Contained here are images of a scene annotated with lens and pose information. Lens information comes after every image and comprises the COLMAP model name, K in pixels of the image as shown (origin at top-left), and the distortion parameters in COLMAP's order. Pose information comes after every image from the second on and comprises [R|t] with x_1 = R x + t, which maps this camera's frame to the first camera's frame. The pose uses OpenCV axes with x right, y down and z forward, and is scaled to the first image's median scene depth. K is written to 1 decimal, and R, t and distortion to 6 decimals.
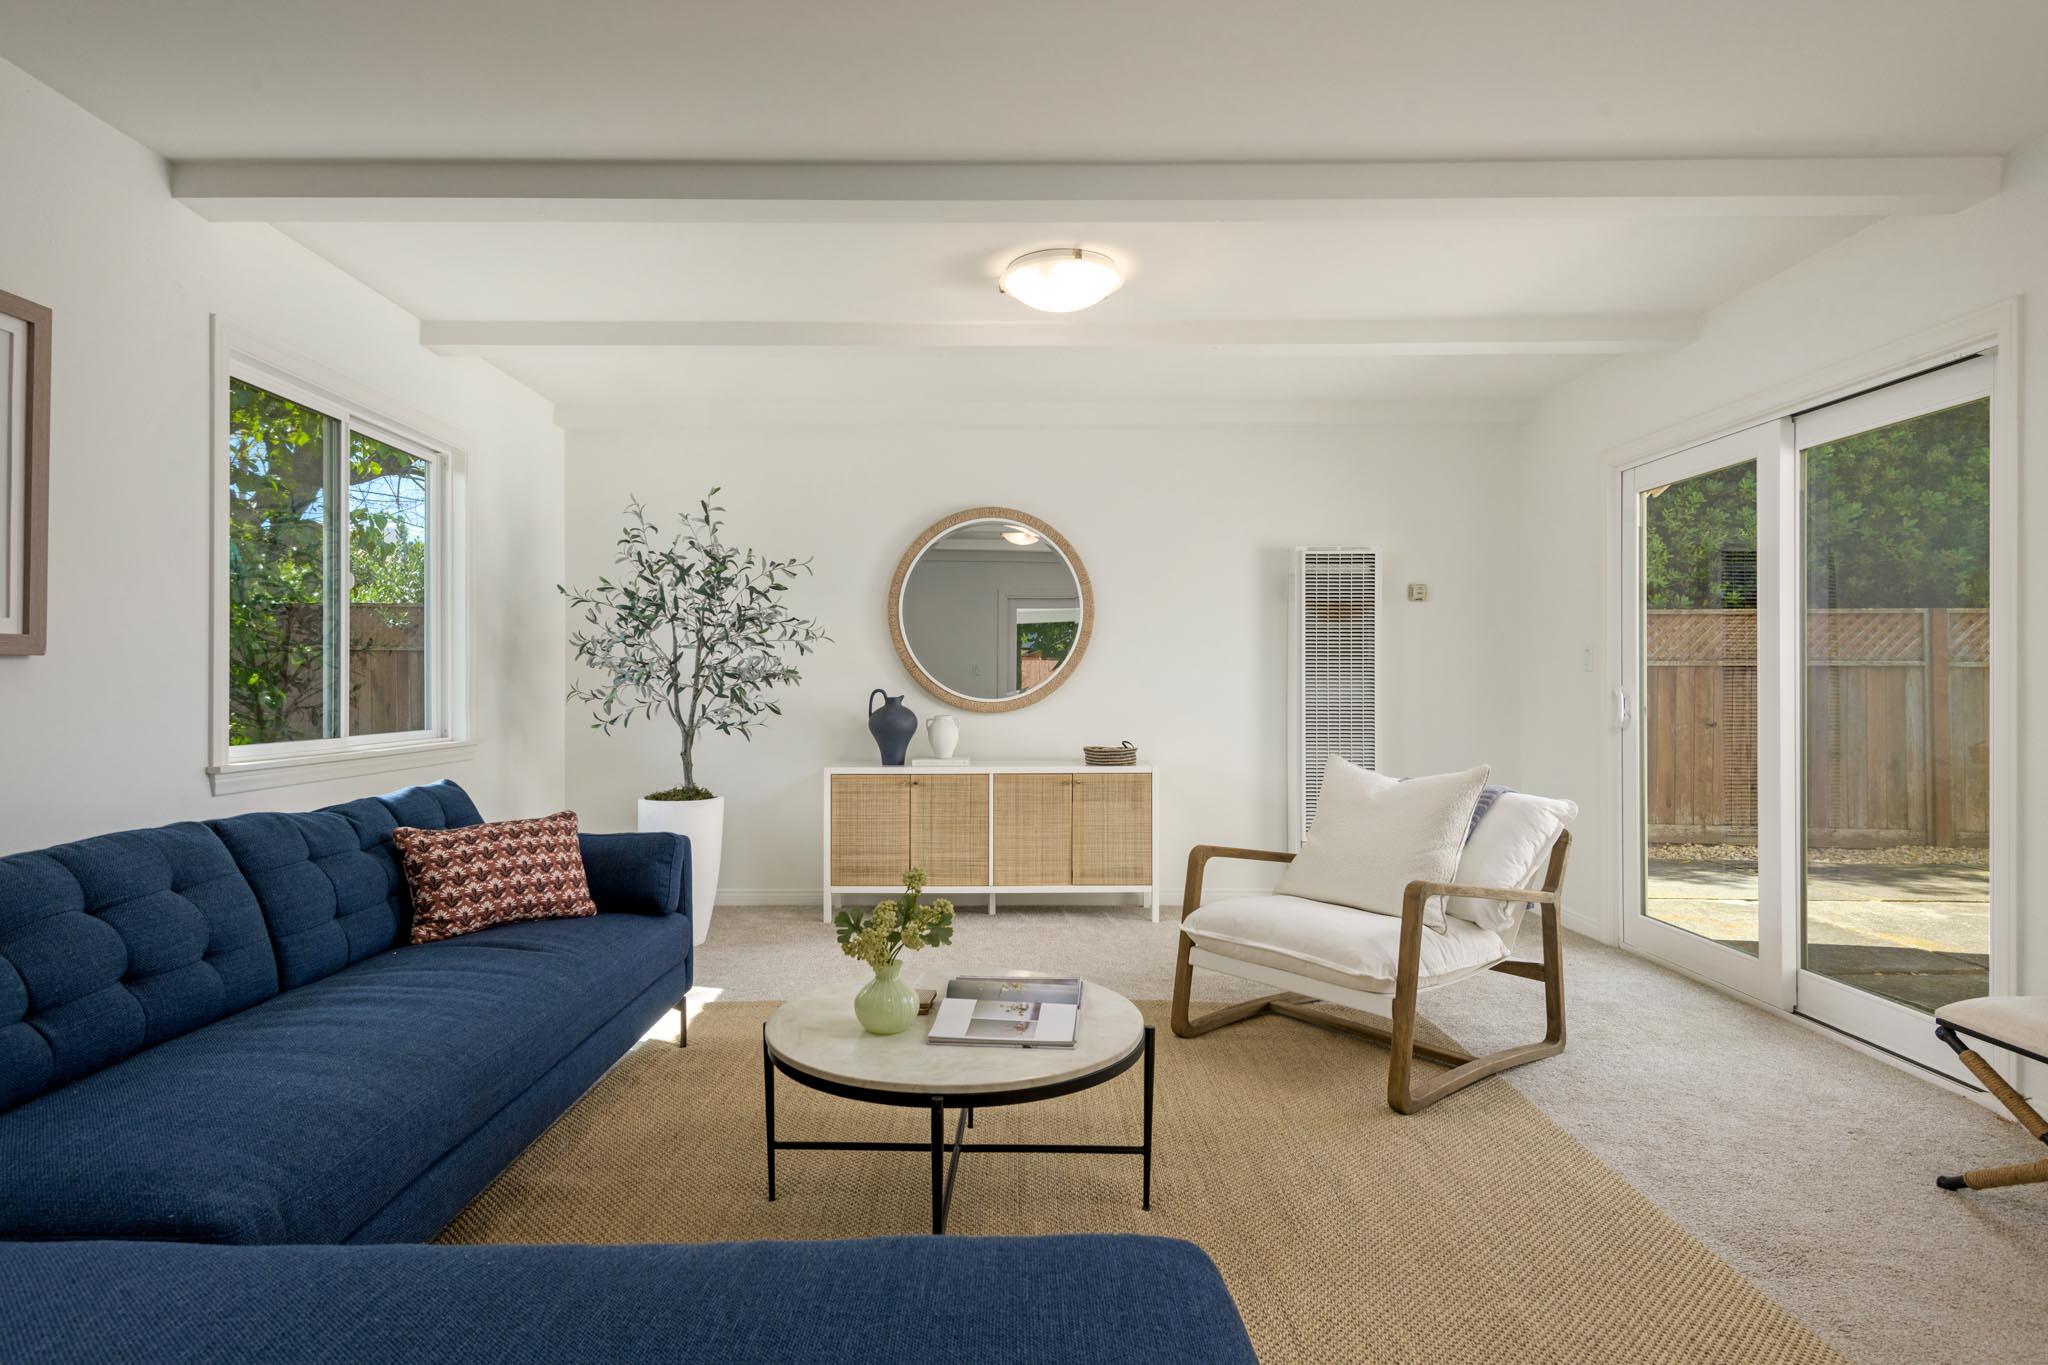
lens RADIAL K [[1107.1, 0, 1024.0], [0, 1107.1, 682.5], [0, 0, 1]] dist [-0.002962, -0.001530]
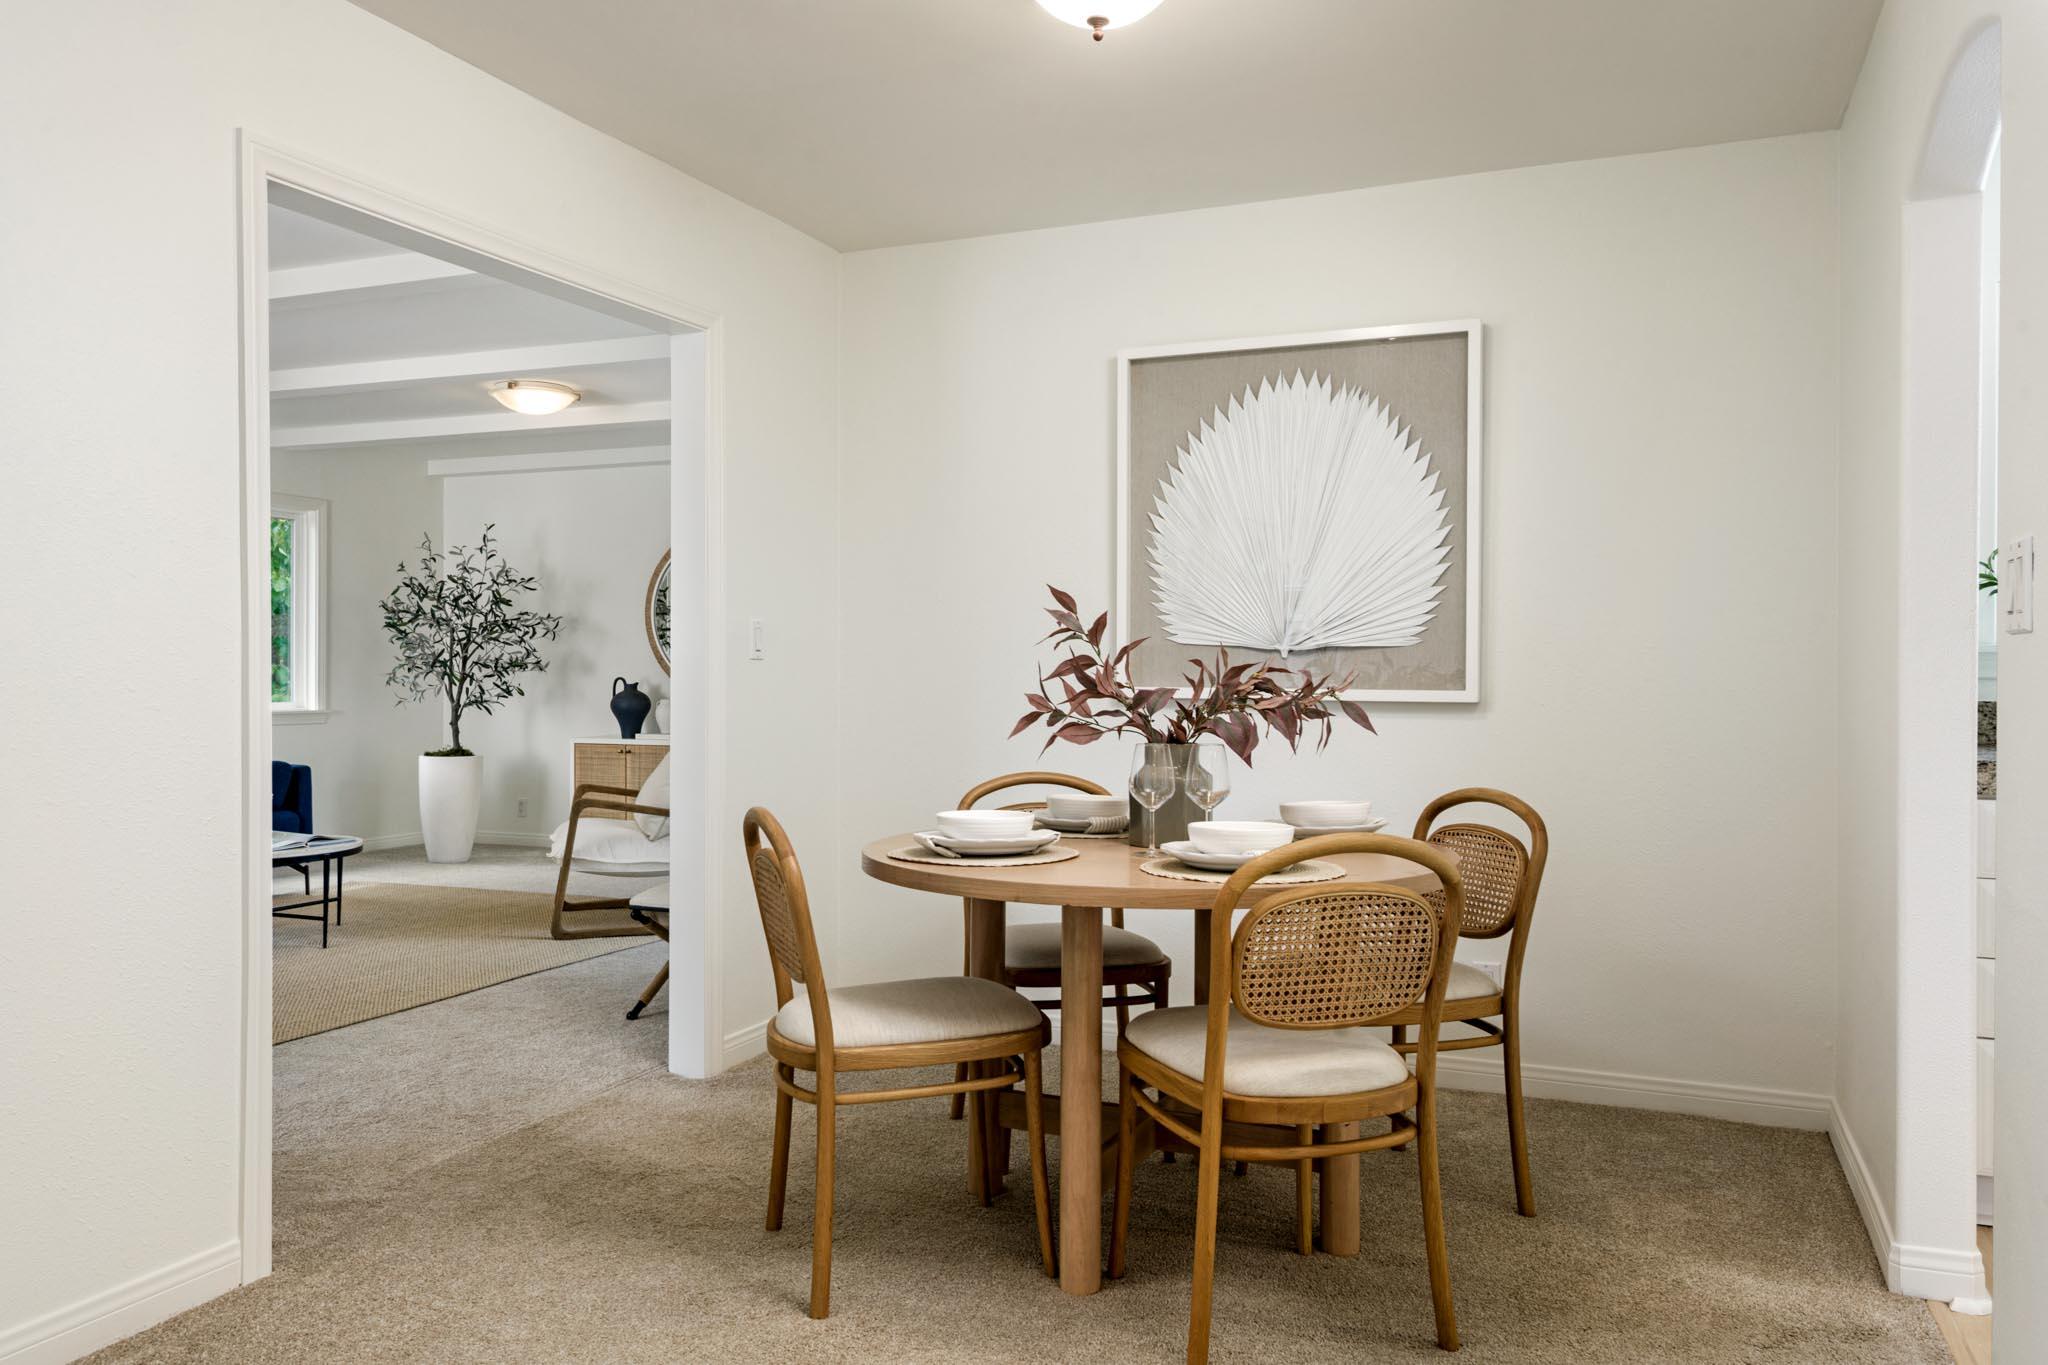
lens RADIAL K [[1509.2, 0, 1024.0], [0, 1509.2, 682.5], [0, 0, 1]] dist [0.035625, -0.006626]
pose [[0.917840, 0.004289, -0.396926, 1.025916], [-0.003504, 0.999990, 0.002703, 0.006079], [0.396934, -0.001090, 0.917847, -0.411402]]
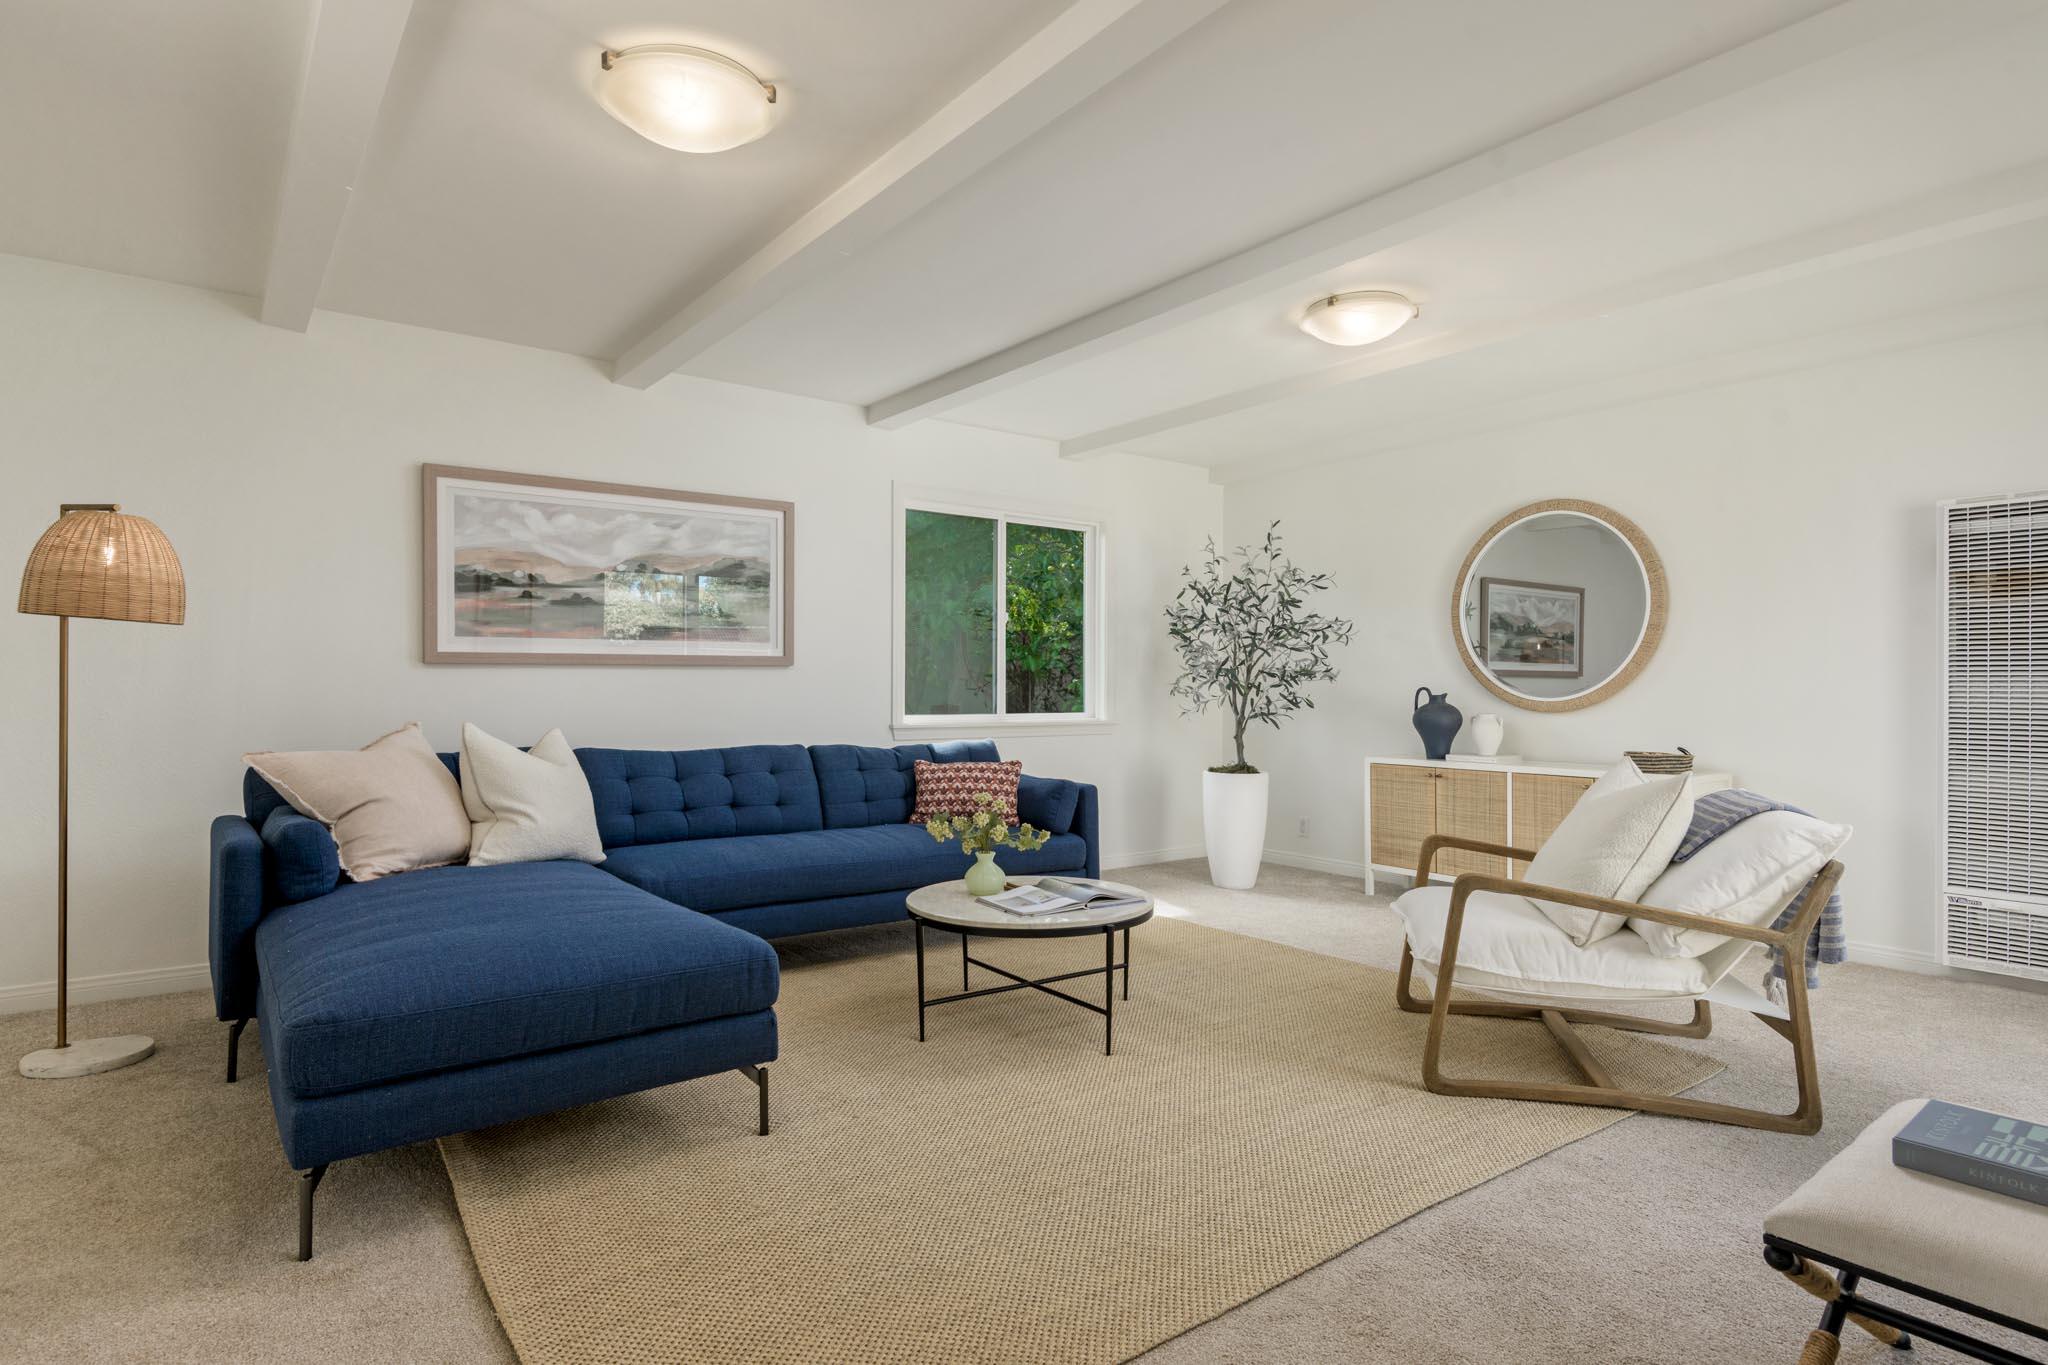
lens RADIAL K [[1116.6, 0, 983.9], [0, 1116.6, 679.5], [0, 0, 1]] dist [0.003465, -0.000135]
pose [[0.574815, -0.002596, -0.818280, 0.540719], [-0.003822, 0.999976, -0.005857, 0.006829], [0.818275, 0.006495, 0.574791, 0.031888]]
